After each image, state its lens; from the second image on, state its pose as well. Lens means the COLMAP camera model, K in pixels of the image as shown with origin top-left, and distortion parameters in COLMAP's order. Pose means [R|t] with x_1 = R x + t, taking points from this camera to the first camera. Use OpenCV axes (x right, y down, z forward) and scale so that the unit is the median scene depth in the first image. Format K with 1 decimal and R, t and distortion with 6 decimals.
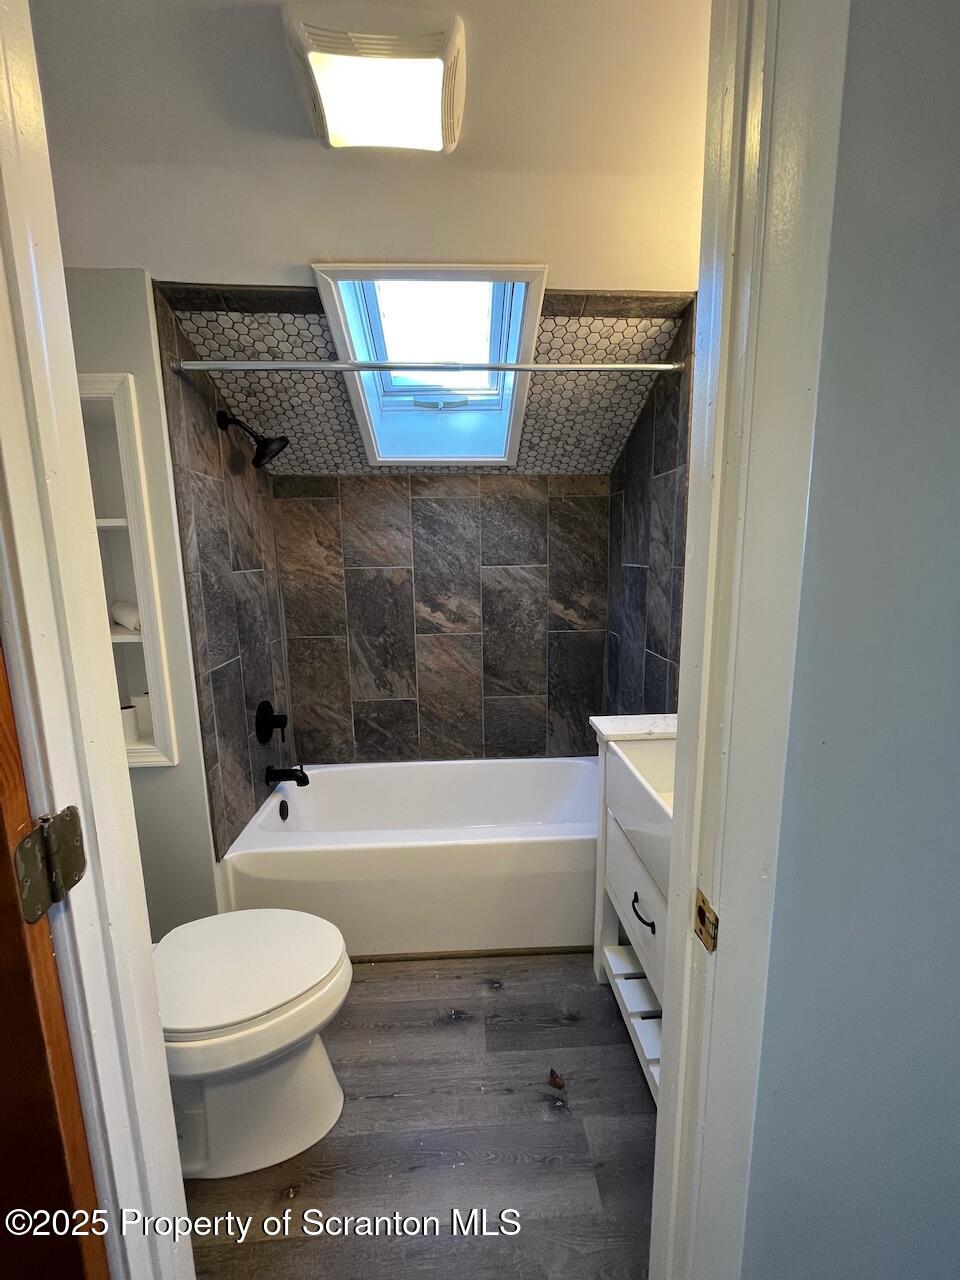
lens RADIAL K [[508.3, 0, 479.5], [0, 508.3, 631.3], [0, 0, 1]] dist [0.000133, 0.000033]
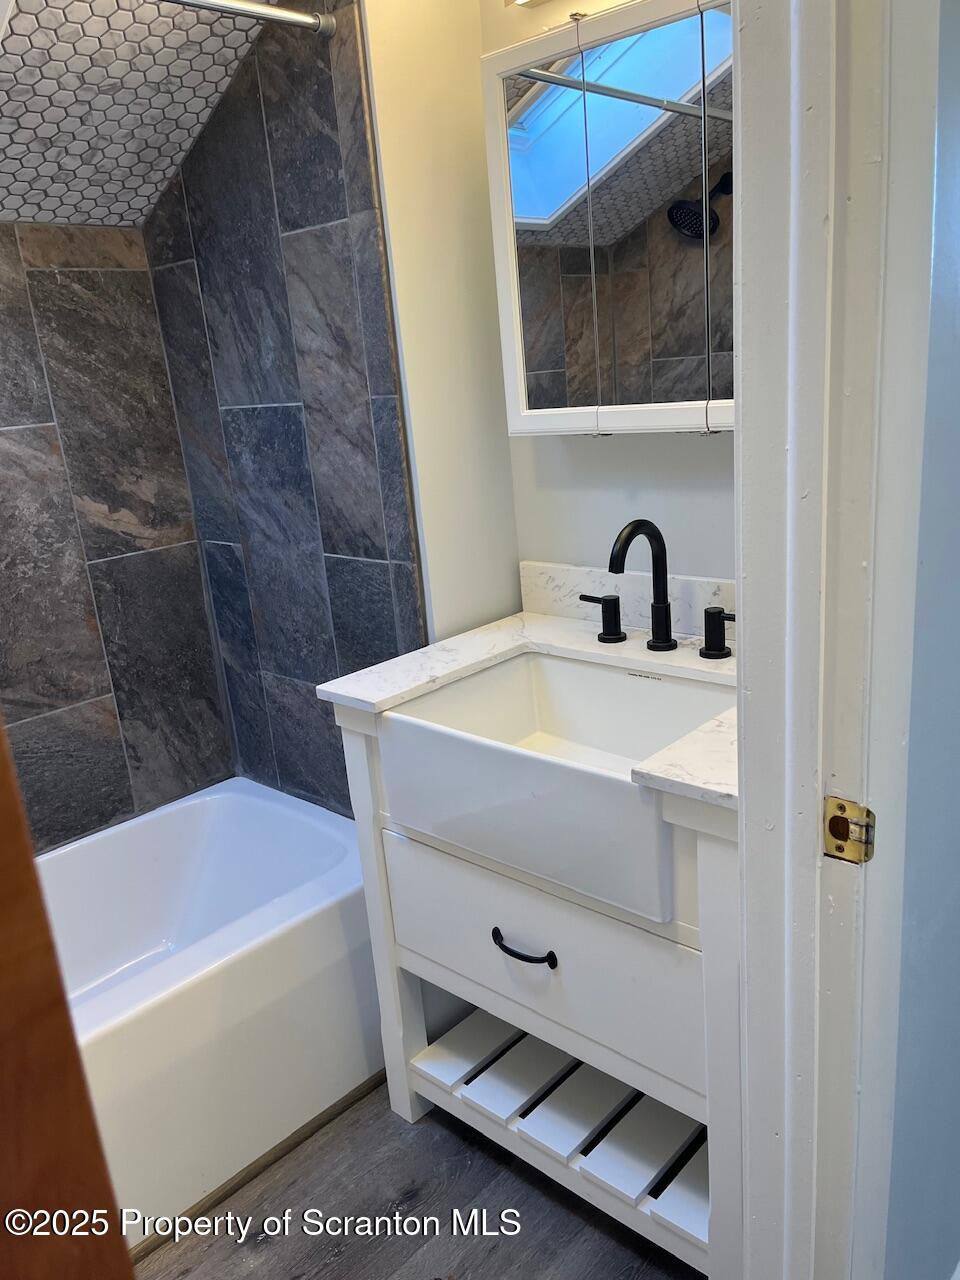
lens RADIAL K [[968.3, 0, 480.0], [0, 968.3, 640.0], [0, 0, 1]] dist [0.078426, -0.121706]
pose [[0.725971, -0.234706, 0.646436, -0.219344], [0.176358, 0.972065, 0.154878, -0.007084], [-0.664729, 0.001567, 0.747083, 0.071715]]
